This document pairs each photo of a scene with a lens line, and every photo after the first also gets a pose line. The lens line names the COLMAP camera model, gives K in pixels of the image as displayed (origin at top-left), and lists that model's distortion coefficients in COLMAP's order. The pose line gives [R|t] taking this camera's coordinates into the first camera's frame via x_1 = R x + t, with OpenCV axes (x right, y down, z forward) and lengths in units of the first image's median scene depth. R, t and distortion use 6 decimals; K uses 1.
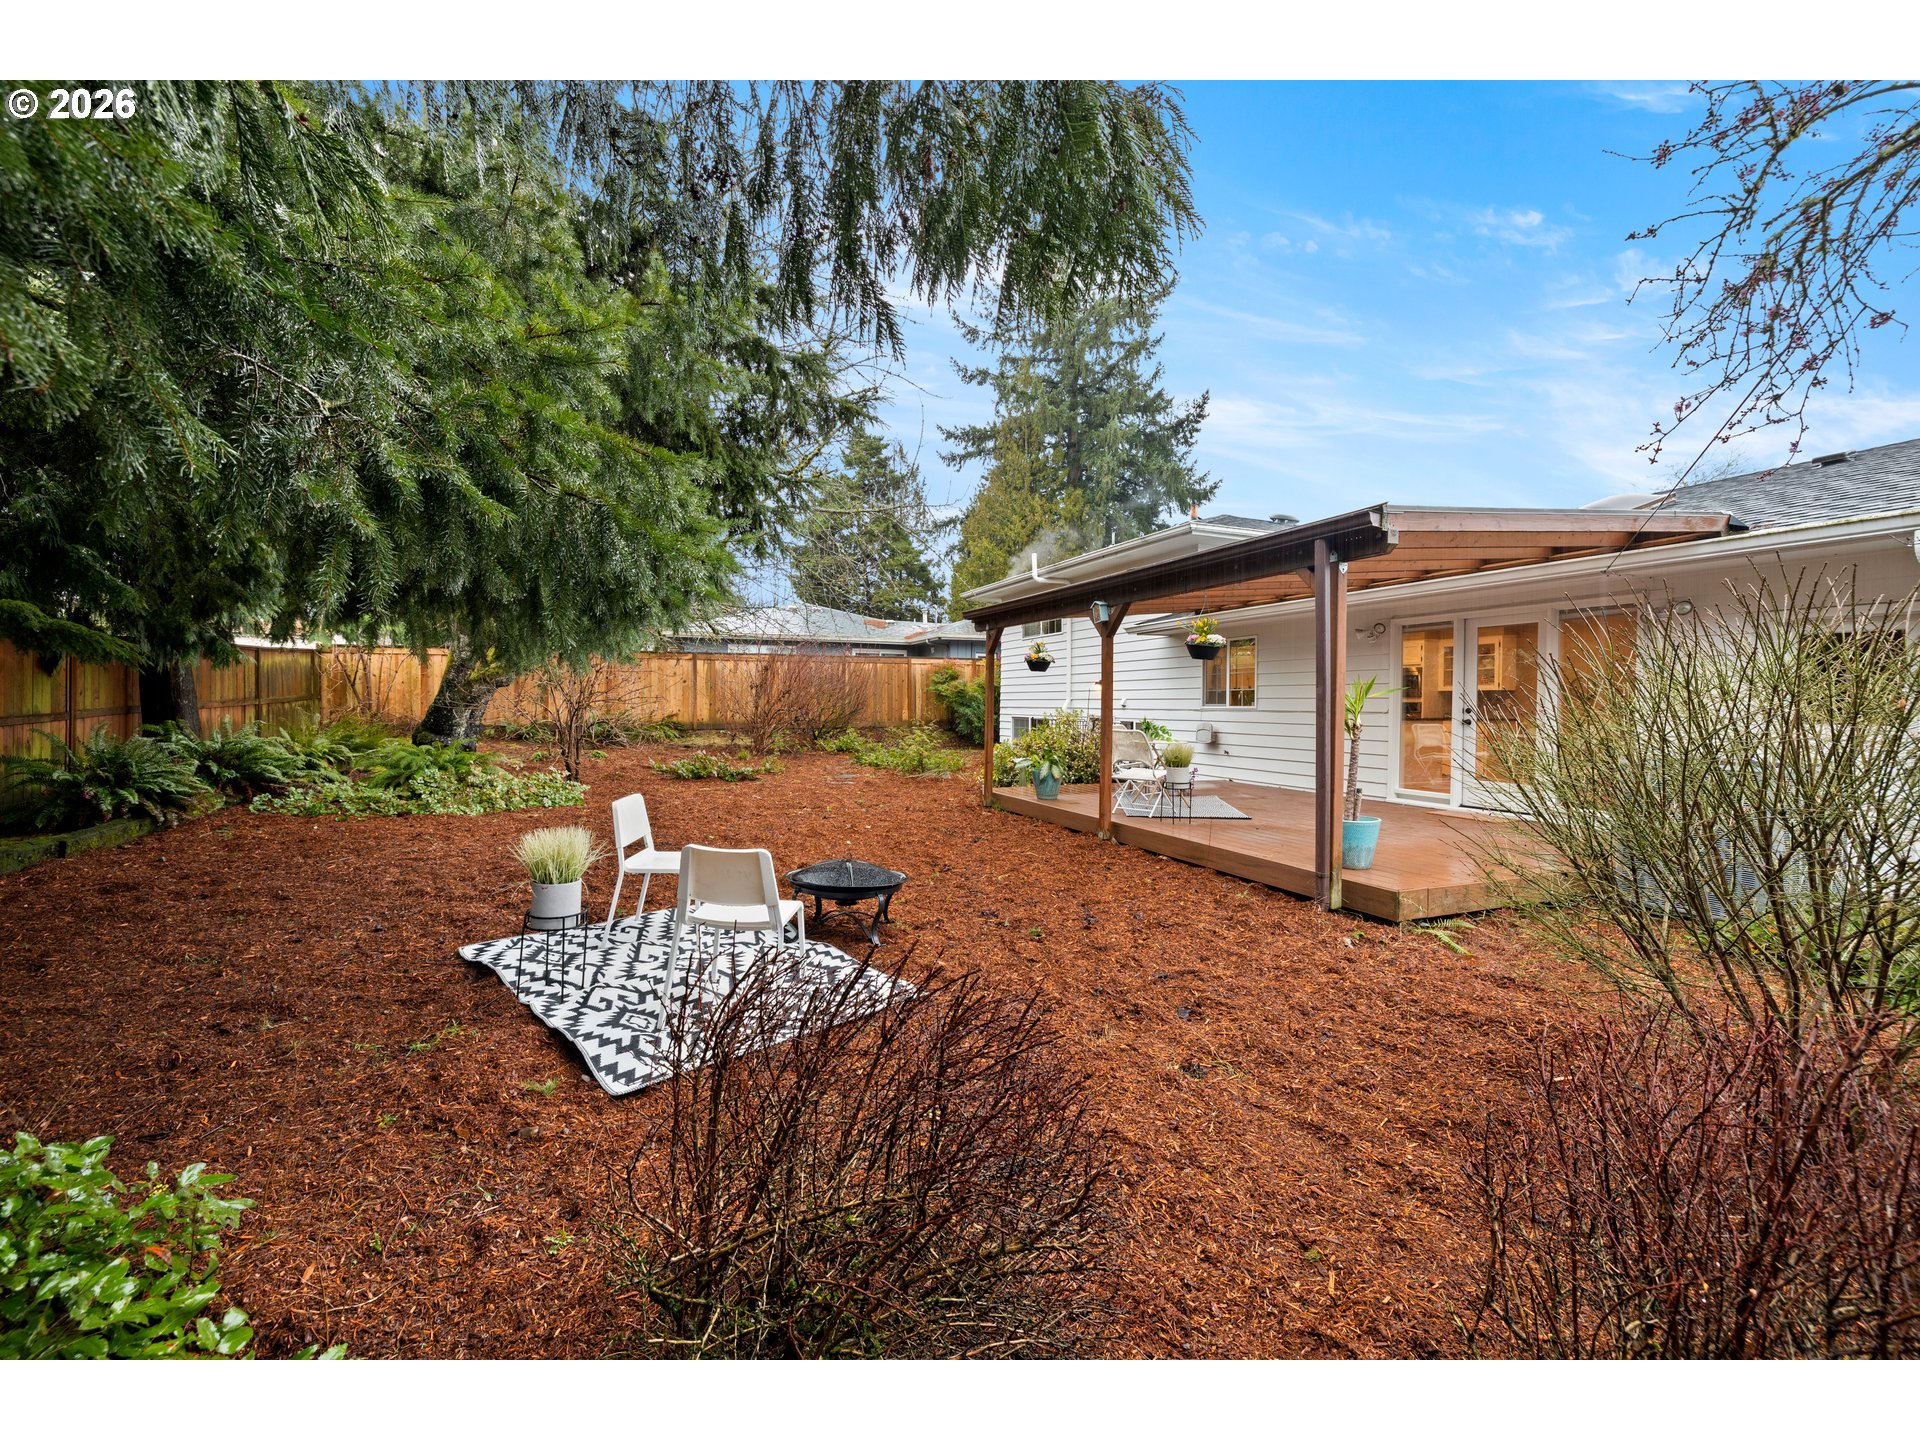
lens RADIAL K [[802.9, 0, 960.5], [0, 802.9, 714.8], [0, 0, 1]] dist [0.000995, -0.000344]
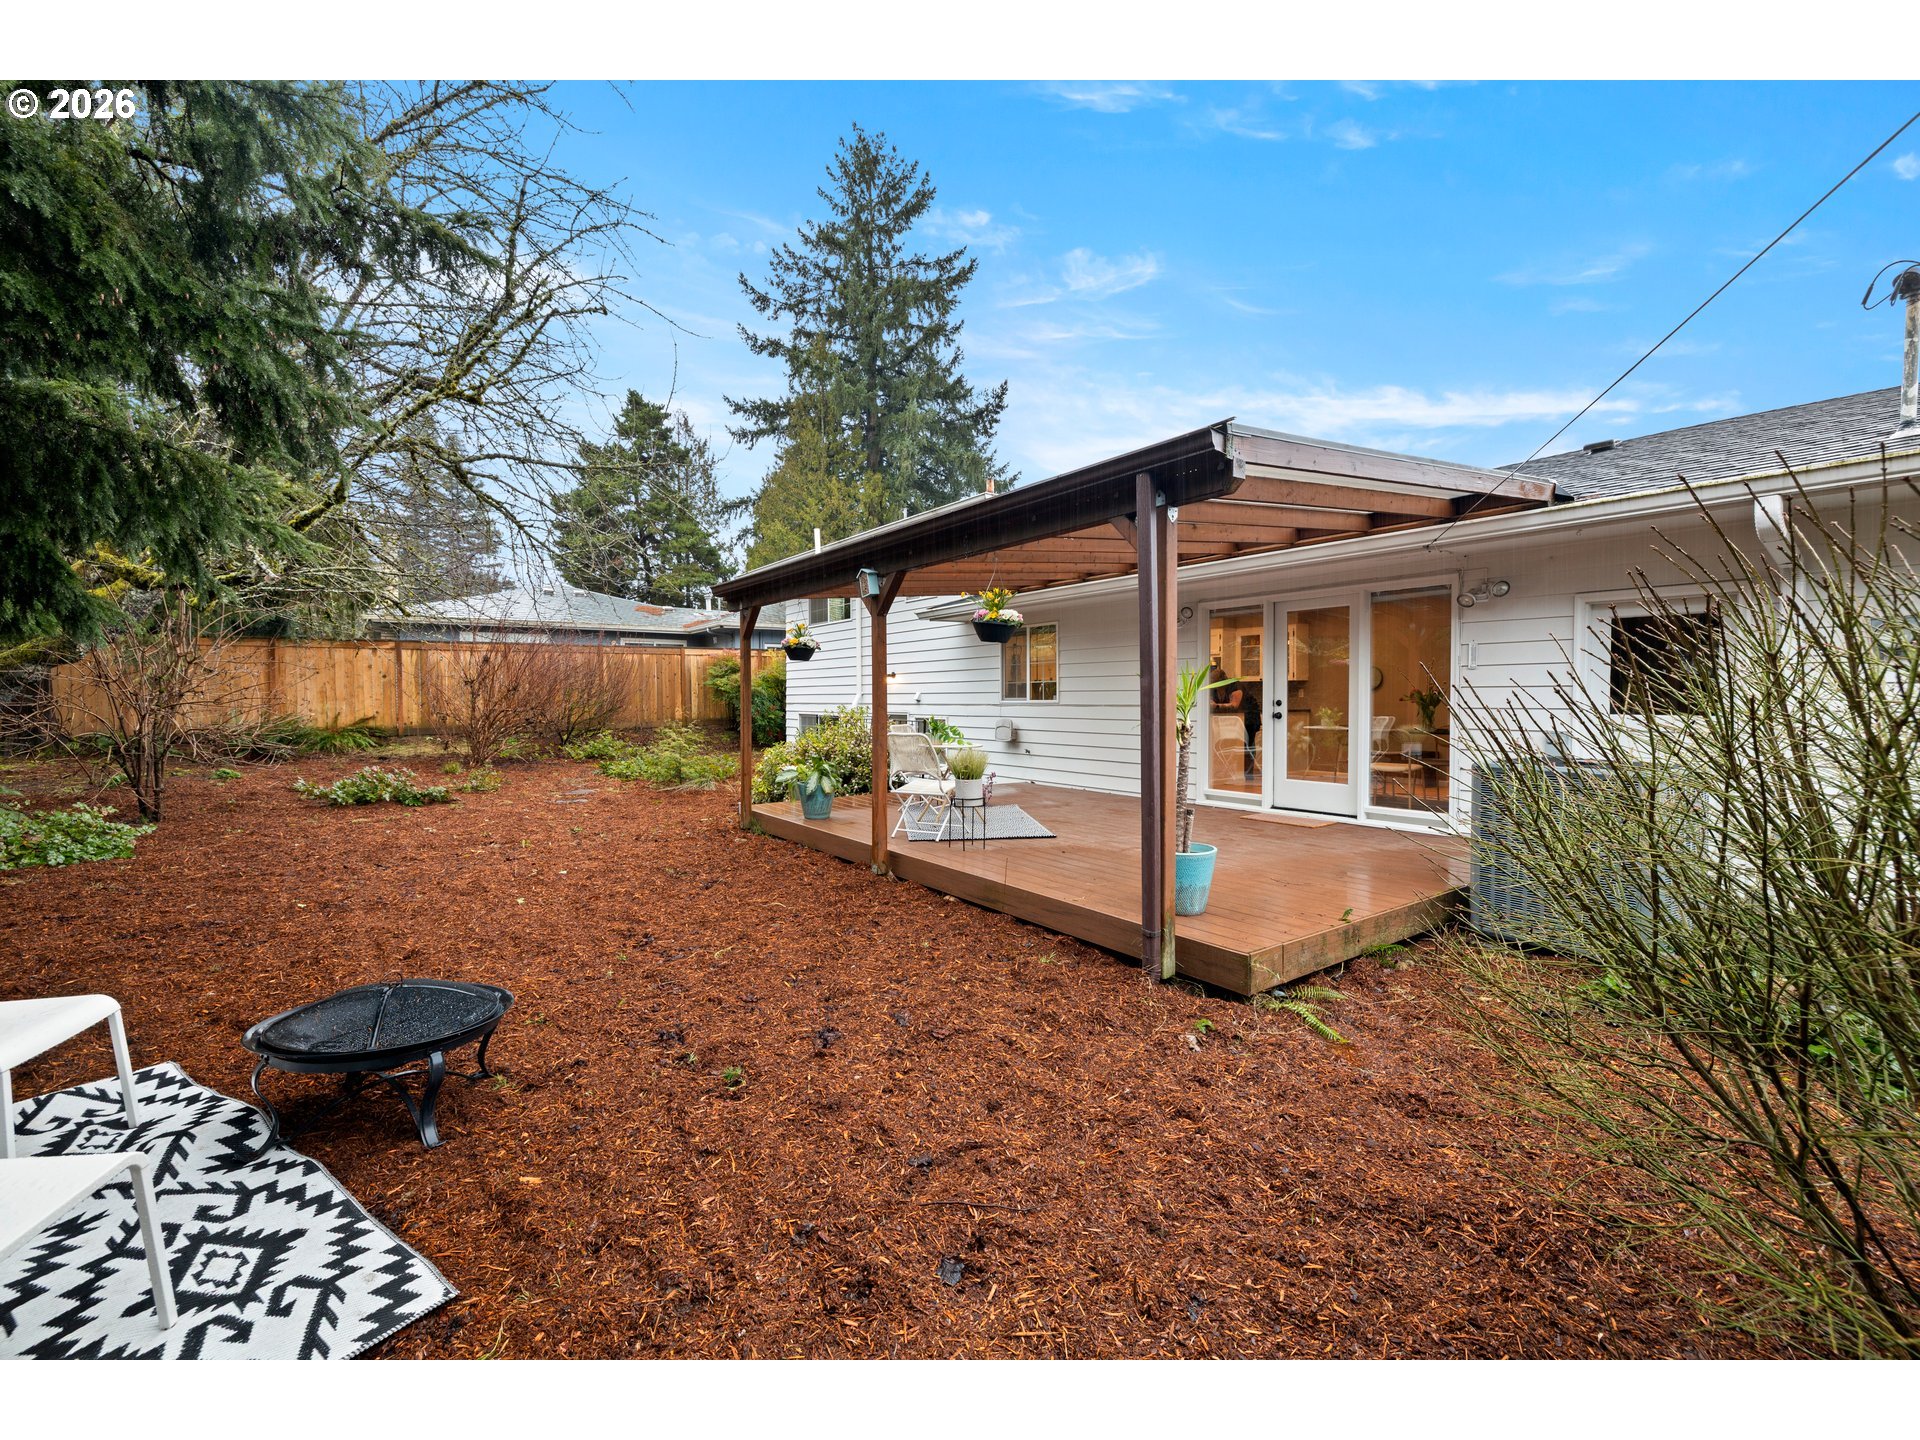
lens RADIAL K [[802.9, 0, 960.5], [0, 802.9, 714.8], [0, 0, 1]] dist [0.000995, -0.000344]
pose [[0.972447, -0.016341, 0.232550, 0.048870], [0.014455, 0.999847, 0.009812, -0.004243], [-0.232675, -0.006180, 0.972535, 0.140960]]
